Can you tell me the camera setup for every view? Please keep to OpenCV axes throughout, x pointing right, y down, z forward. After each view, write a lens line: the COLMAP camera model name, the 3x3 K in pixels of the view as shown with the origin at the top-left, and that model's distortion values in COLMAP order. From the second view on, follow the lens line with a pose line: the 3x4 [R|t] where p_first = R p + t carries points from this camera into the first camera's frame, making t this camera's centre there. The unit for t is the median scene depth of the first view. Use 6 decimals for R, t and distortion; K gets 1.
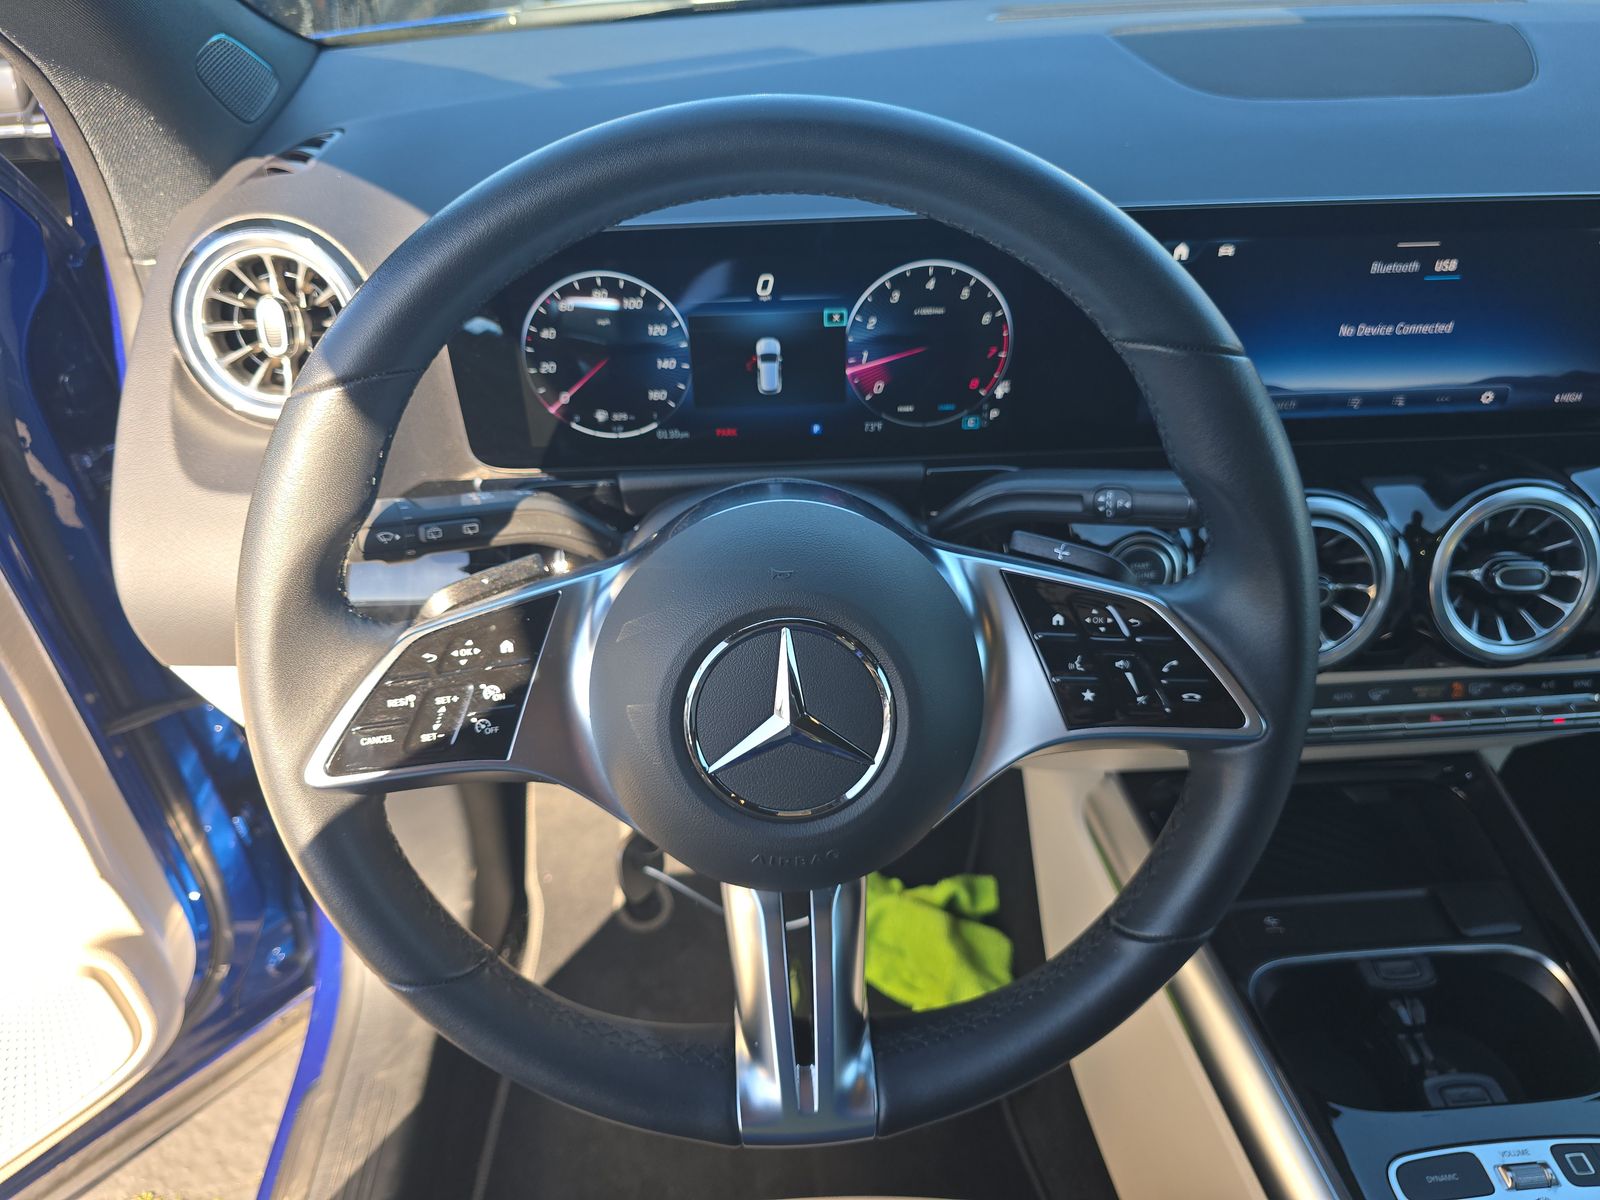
lens RADIAL K [[1069.7, 0, 801.7], [0, 1069.7, 599.0], [0, 0, 1]] dist [0.040351, -0.038526]
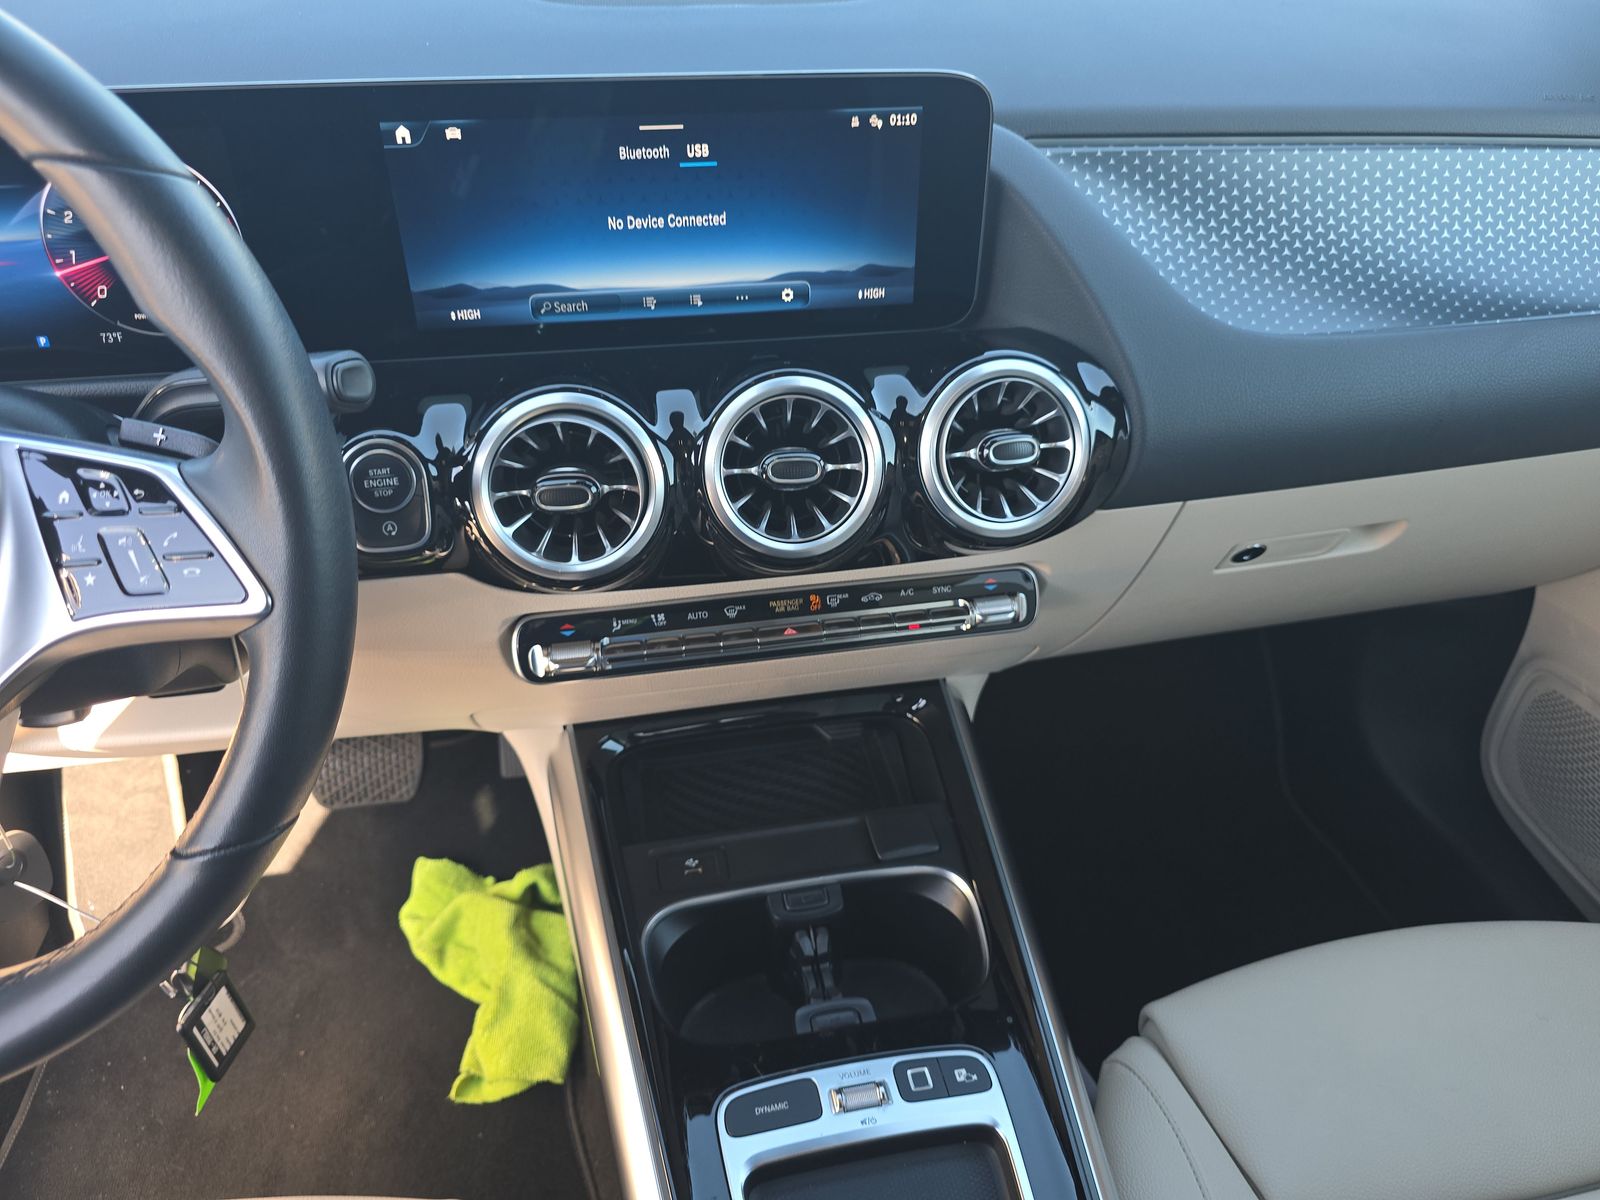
lens RADIAL K [[1069.7, 0, 790.0], [0, 1069.7, 602.5], [0, 0, 1]] dist [0.040351, -0.038526]
pose [[0.993073, -0.054111, 0.104295, 0.540856], [0.056782, 0.998126, -0.022818, 0.117425], [-0.102865, 0.028582, 0.994285, 0.046111]]
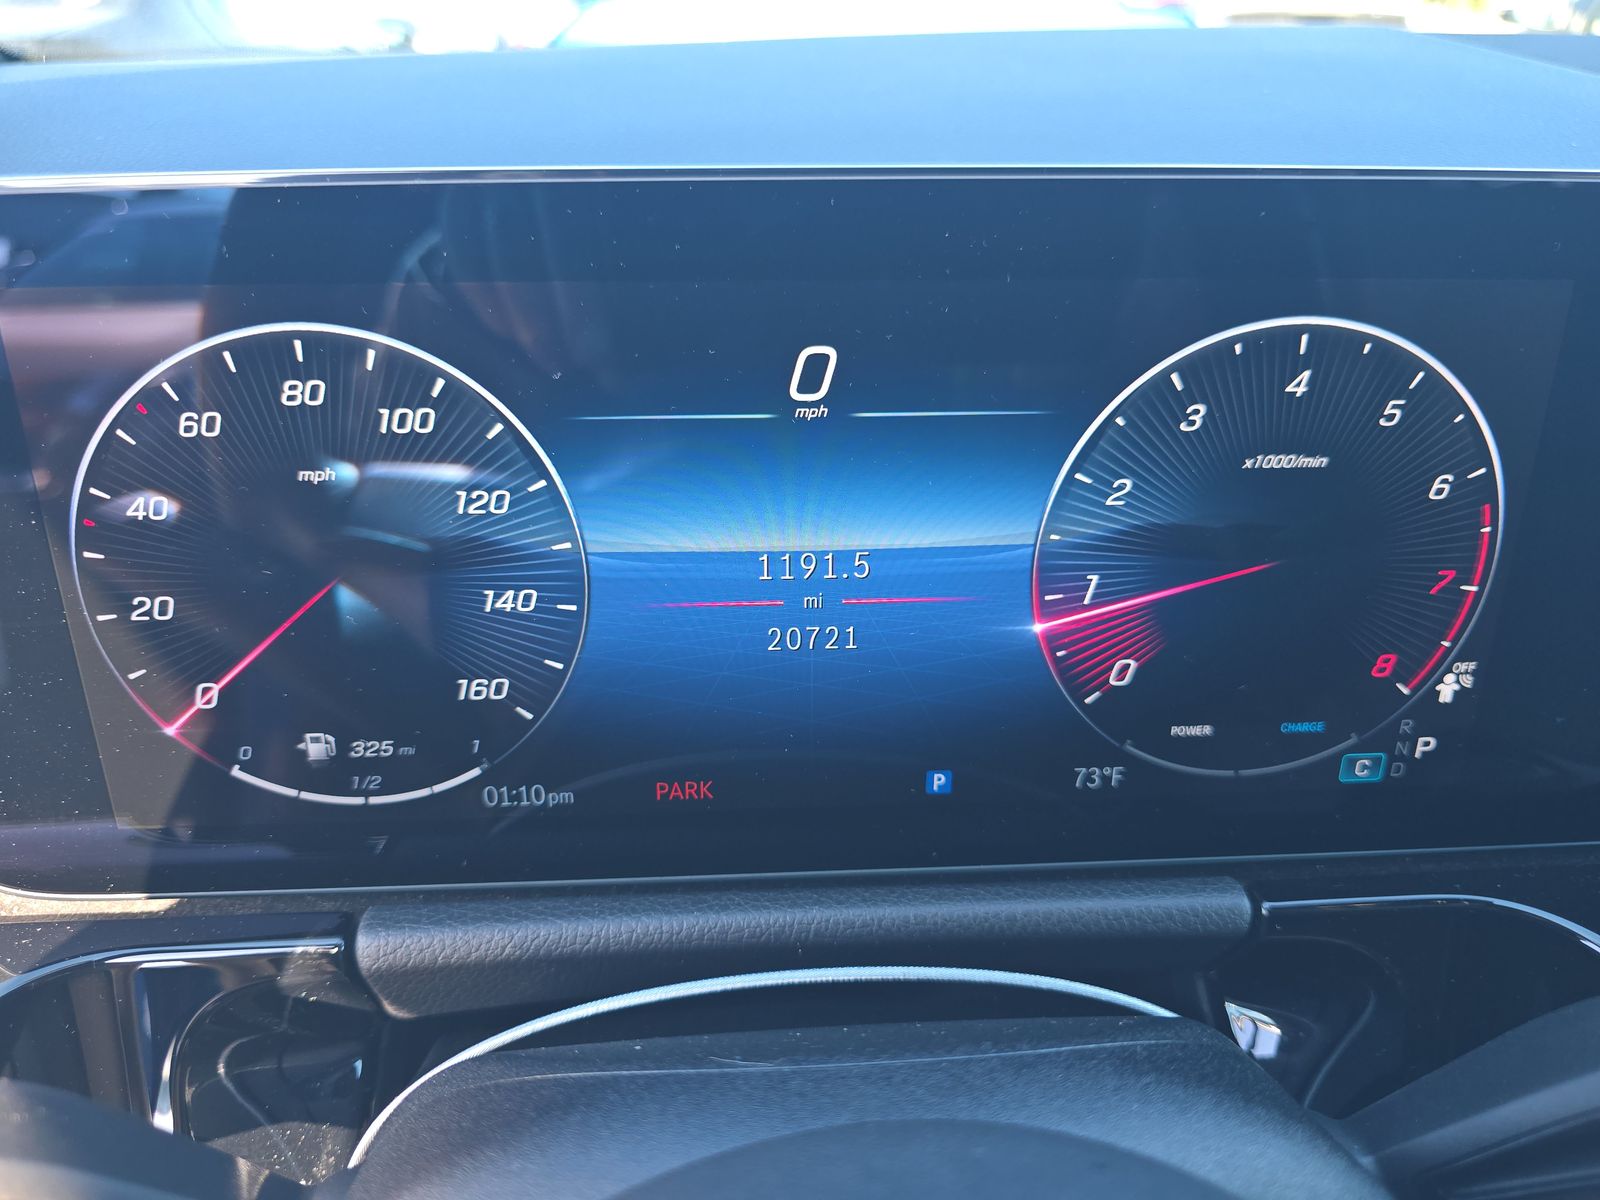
lens RADIAL K [[1069.7, 0, 790.7], [0, 1069.7, 596.3], [0, 0, 1]] dist [0.040351, -0.038526]
pose [[0.999787, 0.013690, 0.015446, -0.042913], [-0.010231, 0.978662, -0.205220, -0.149652], [-0.017926, 0.205019, 0.978594, 0.657296]]
